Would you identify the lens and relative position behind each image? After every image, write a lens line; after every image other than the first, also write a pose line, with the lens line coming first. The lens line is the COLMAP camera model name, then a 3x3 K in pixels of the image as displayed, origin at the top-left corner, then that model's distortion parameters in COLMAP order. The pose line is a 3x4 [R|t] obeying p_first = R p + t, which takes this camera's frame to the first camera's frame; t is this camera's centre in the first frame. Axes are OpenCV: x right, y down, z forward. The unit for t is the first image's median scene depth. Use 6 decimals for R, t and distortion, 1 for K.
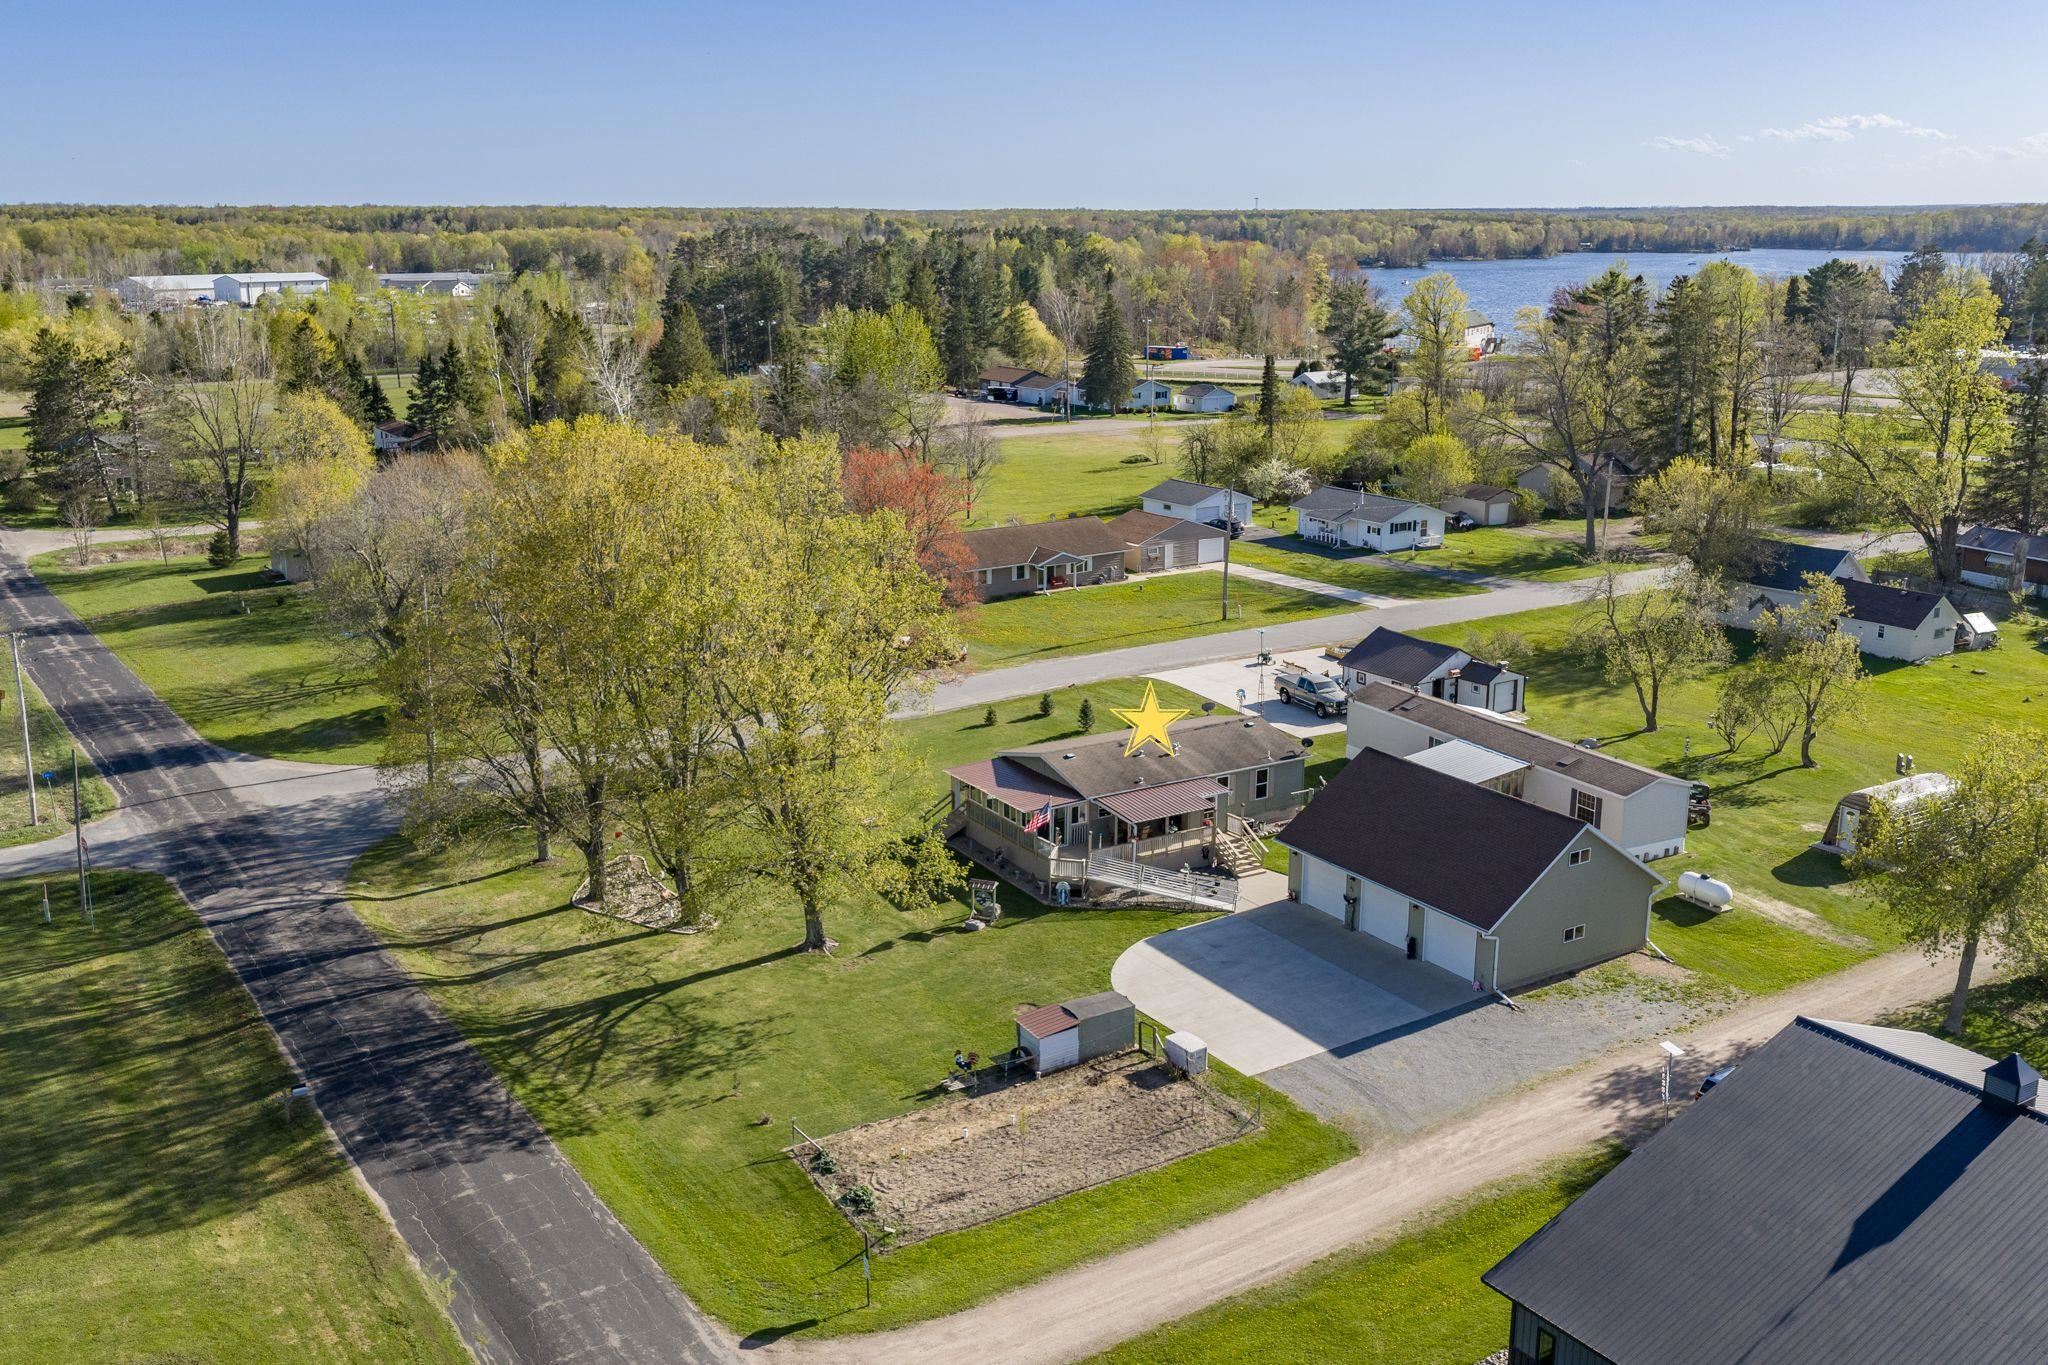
lens RADIAL K [[1849.1, 0, 980.2], [0, 1849.1, 672.1], [0, 0, 1]] dist [0.031497, -0.058831]
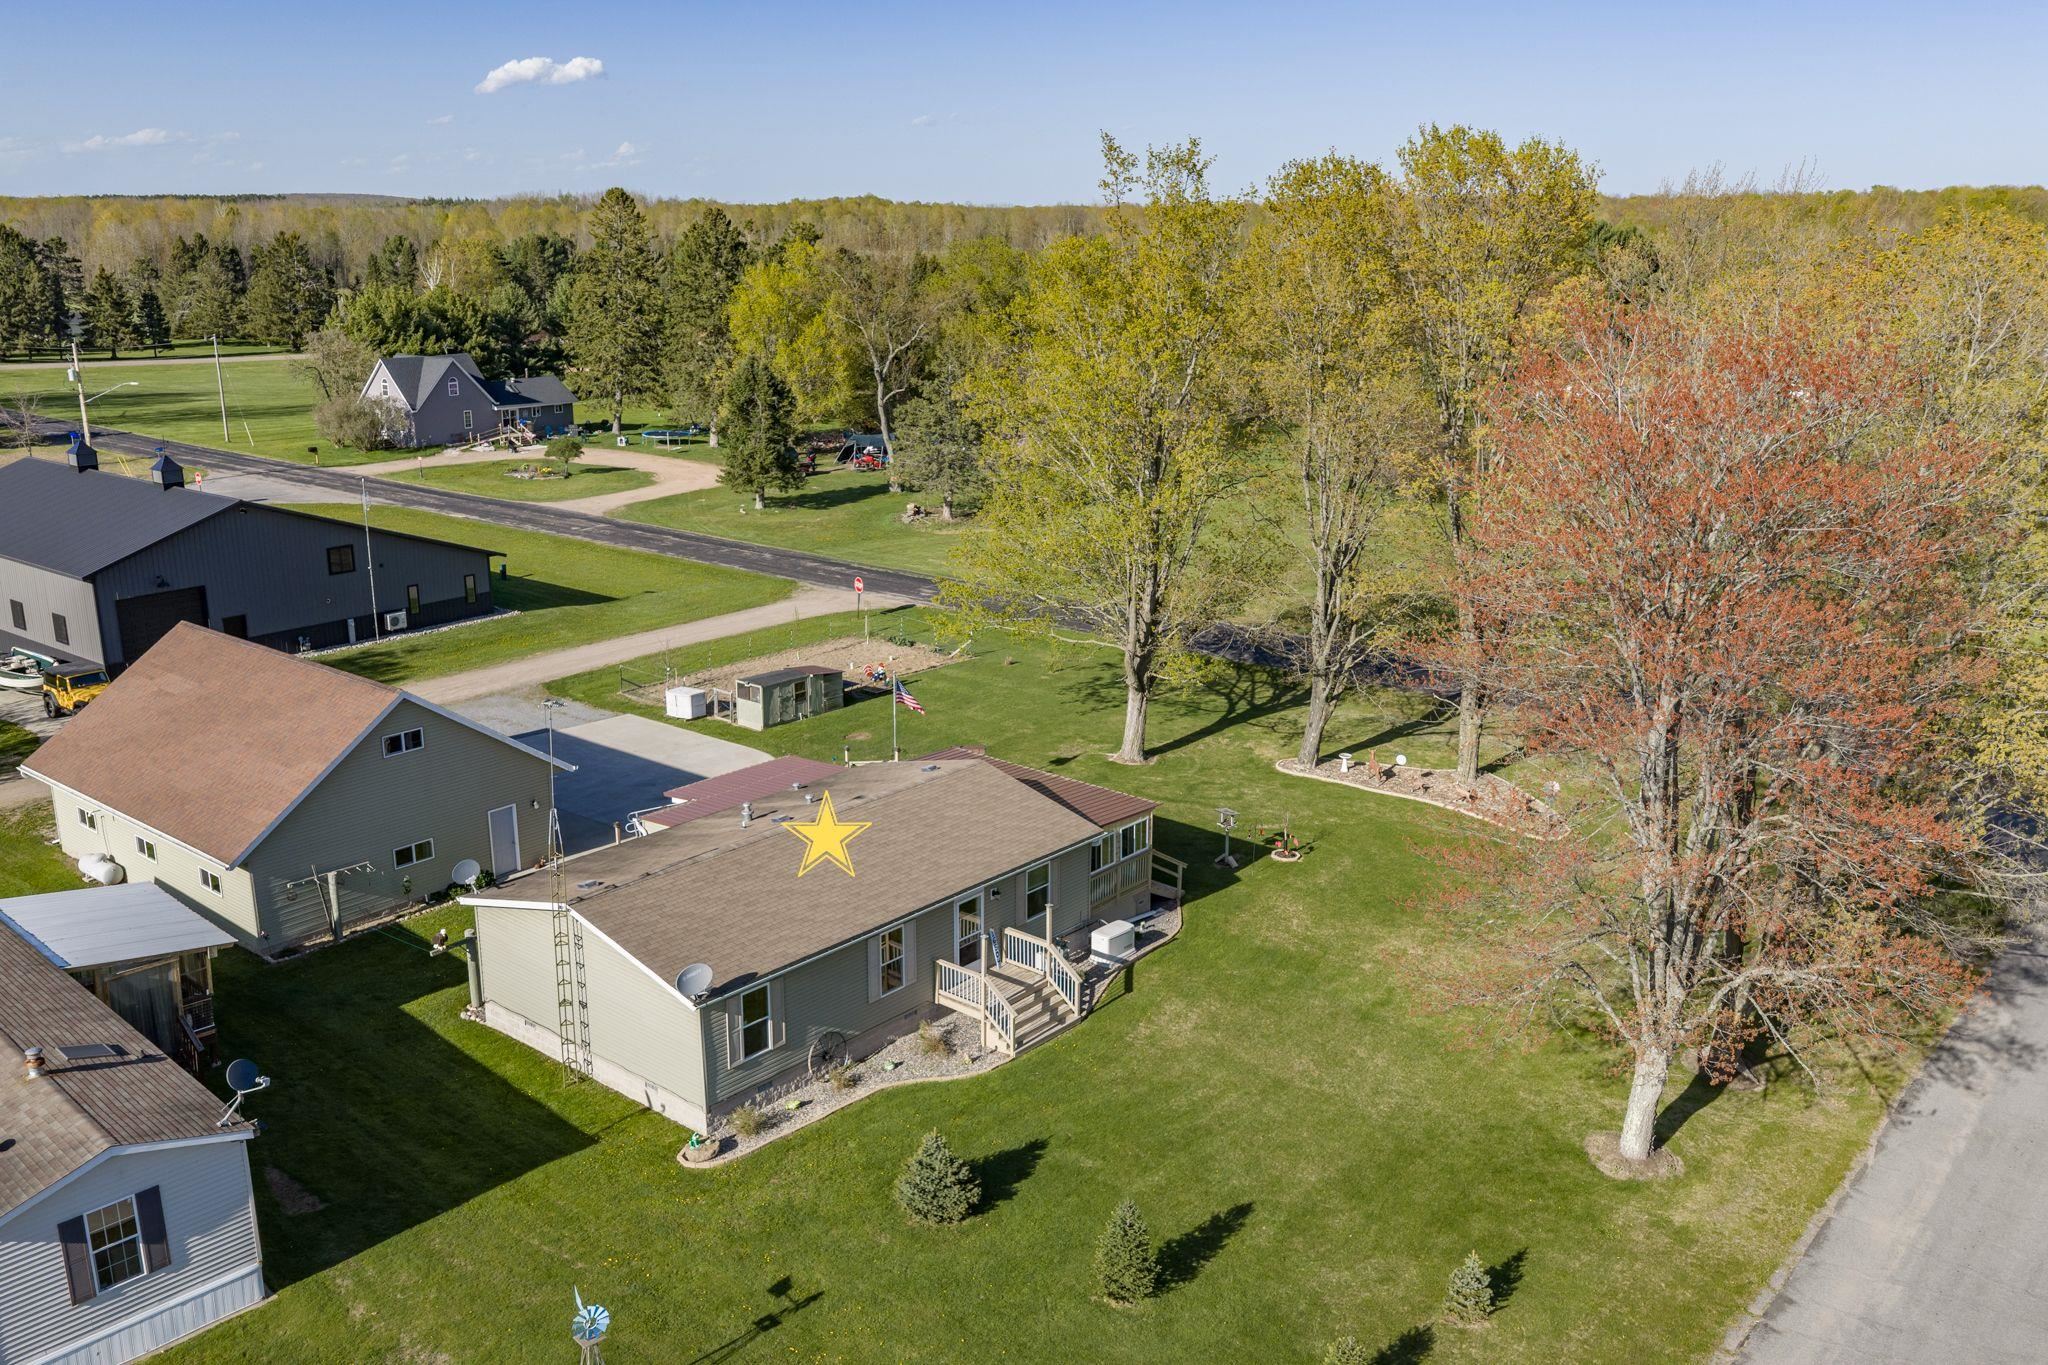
lens RADIAL K [[1700.3, 0, 1026.3], [0, 1700.3, 696.9], [0, 0, 1]] dist [0.022269, -0.032614]
pose [[-0.945915, 0.087289, -0.312451, 0.199115], [-0.080154, 0.870380, 0.485814, -0.252767], [0.314357, 0.484582, -0.816308, 1.589650]]
